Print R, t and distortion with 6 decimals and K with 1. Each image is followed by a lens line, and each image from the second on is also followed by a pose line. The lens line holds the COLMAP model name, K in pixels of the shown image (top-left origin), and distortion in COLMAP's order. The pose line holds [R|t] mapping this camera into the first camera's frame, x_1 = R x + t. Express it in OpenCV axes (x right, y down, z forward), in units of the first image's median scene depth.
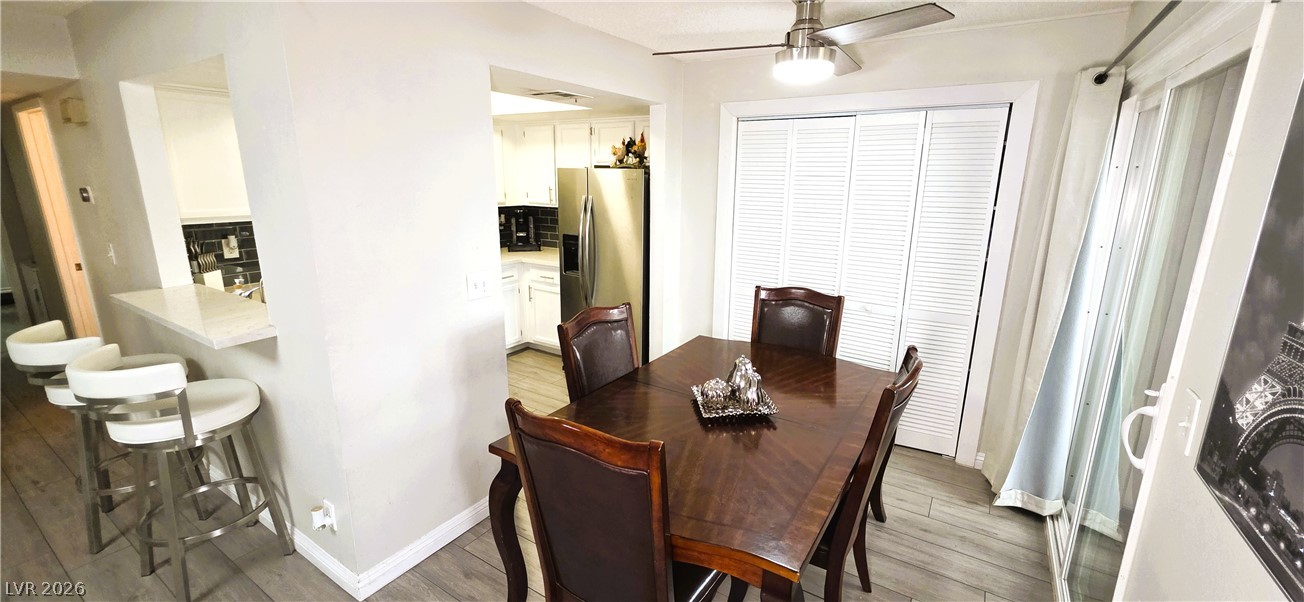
lens RADIAL K [[524.3, 0, 658.3], [0, 524.3, 292.0], [0, 0, 1]] dist [0.002451, -0.002503]
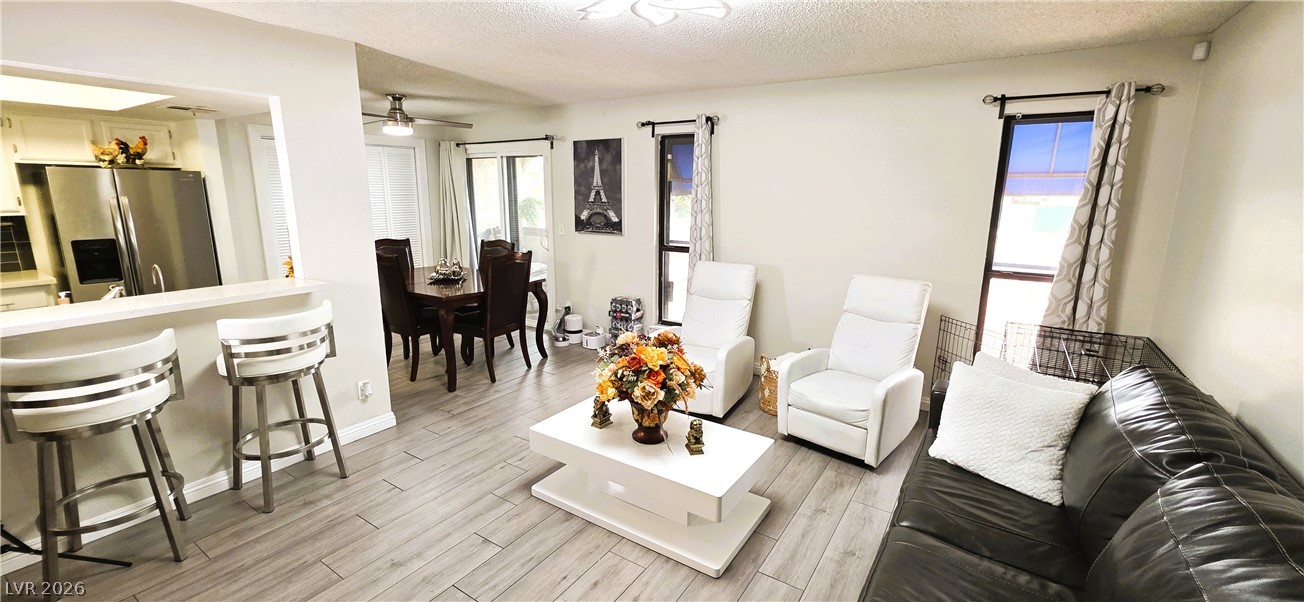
lens RADIAL K [[524.3, 0, 658.0], [0, 524.3, 295.3], [0, 0, 1]] dist [0.002451, -0.002503]
pose [[0.011434, -0.211389, 0.977335, -1.475532], [0.207820, 0.956559, 0.204464, 0.005577], [-0.978100, 0.200772, 0.054868, -0.021889]]
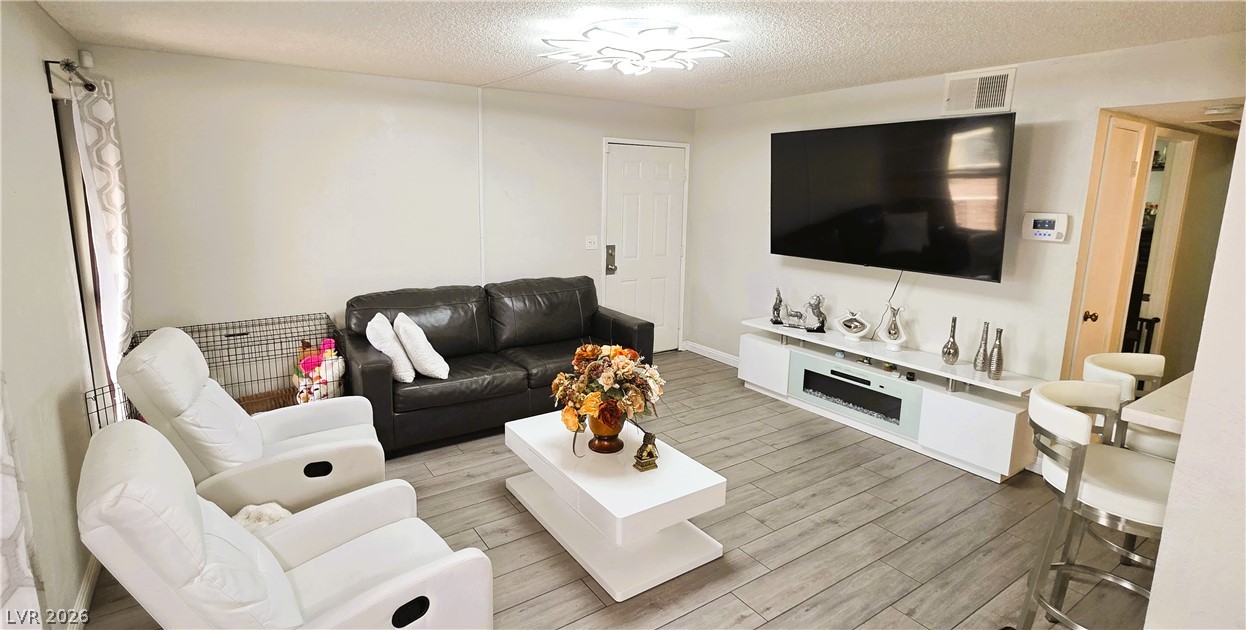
lens RADIAL K [[585.6, 0, 590.9], [0, 585.6, 290.1], [0, 0, 1]] dist [-0.009560, -0.000495]
pose [[-0.421969, 0.142355, -0.895364, 0.167081], [-0.209526, 0.945547, 0.249079, -0.083311], [0.882066, 0.292706, -0.369165, 0.347165]]
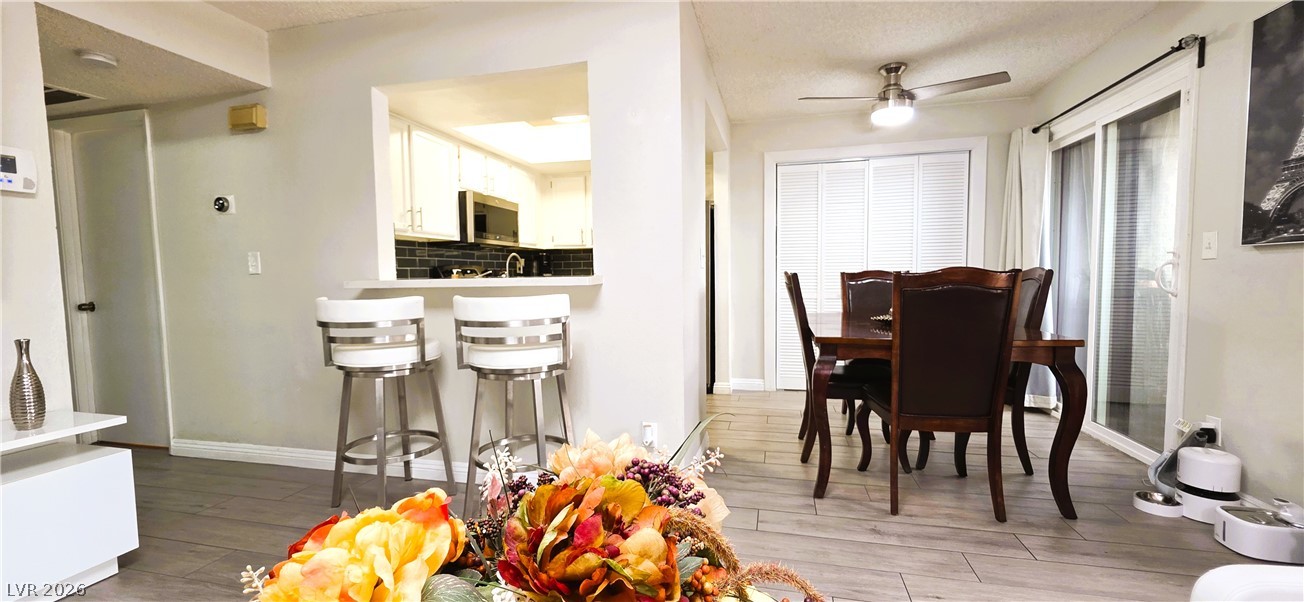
lens RADIAL K [[524.3, 0, 646.3], [0, 524.3, 306.9], [0, 0, 1]] dist [0.002451, -0.002503]
pose [[0.949541, -0.044159, 0.310520, -0.683801], [0.092563, 0.985397, -0.142916, 0.215689], [-0.299674, 0.164447, 0.939762, -0.106682]]
